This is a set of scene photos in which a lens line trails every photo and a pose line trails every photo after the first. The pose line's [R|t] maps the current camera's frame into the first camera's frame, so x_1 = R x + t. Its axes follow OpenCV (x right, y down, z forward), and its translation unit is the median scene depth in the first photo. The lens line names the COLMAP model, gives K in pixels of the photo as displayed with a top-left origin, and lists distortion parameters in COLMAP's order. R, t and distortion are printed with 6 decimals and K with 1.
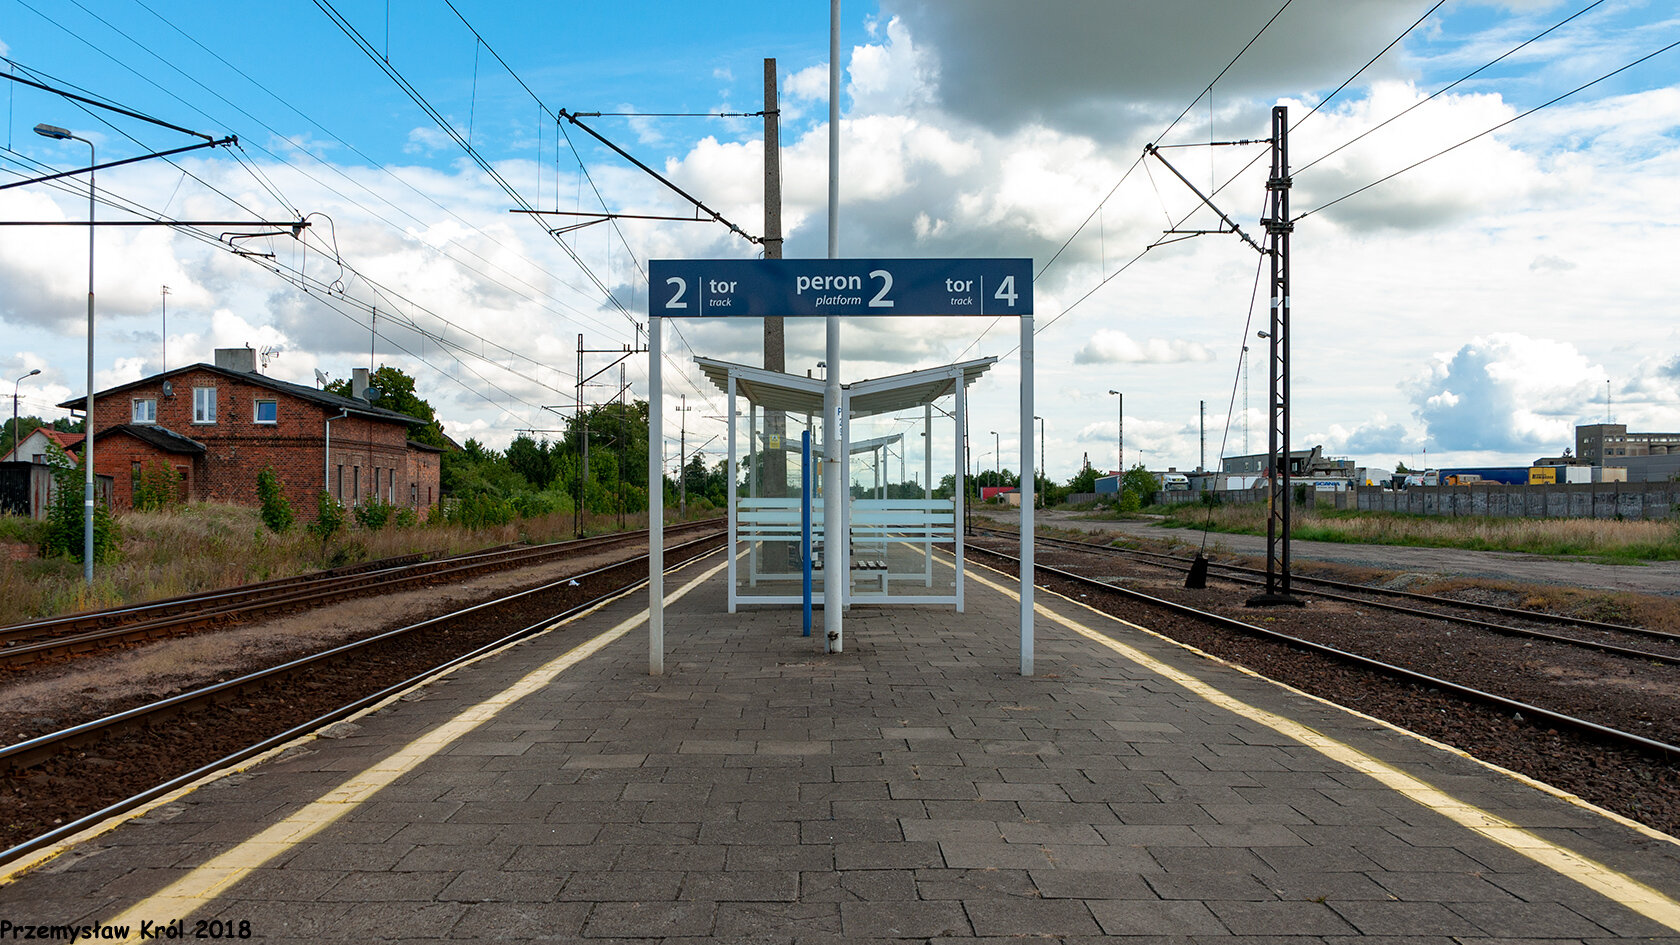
lens RADIAL K [[1462.5, 0, 840.0], [0, 1462.5, 472.5], [0, 0, 1]] dist [-0.059012, -0.001438]
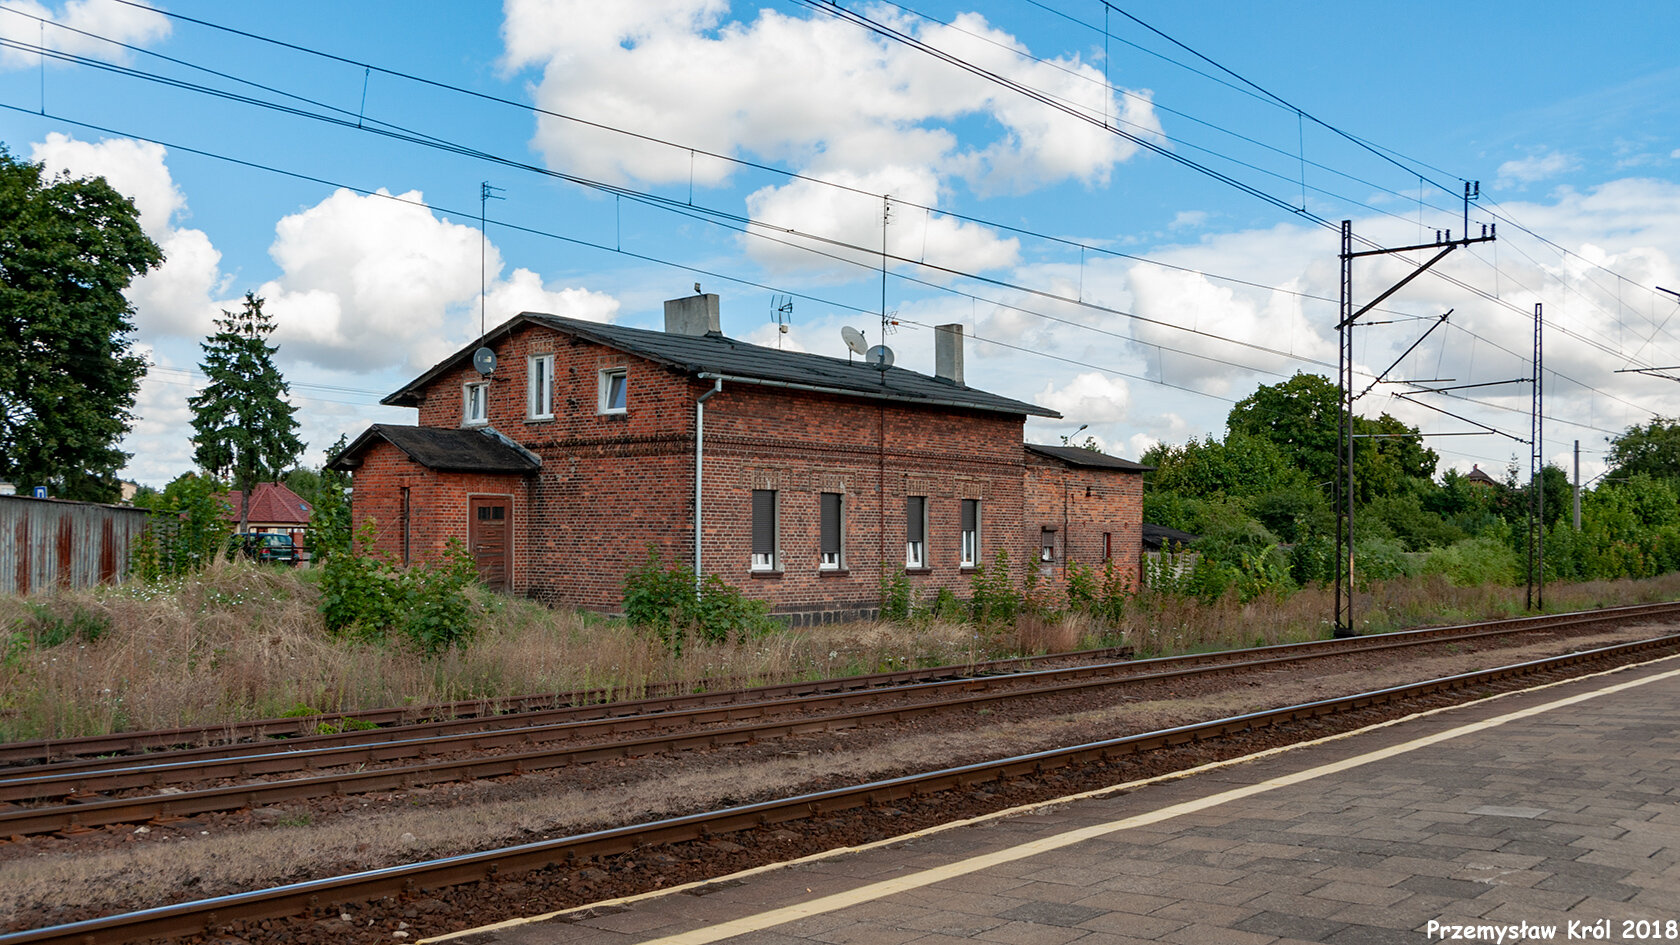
lens RADIAL K [[1481.2, 0, 844.2], [0, 1481.2, 443.0], [0, 0, 1]] dist [-0.007440, -0.003873]
pose [[0.749329, -0.042790, -0.660814, 0.028345], [0.007329, 0.998385, -0.056339, 0.008544], [0.662158, 0.037373, 0.748432, 0.647225]]
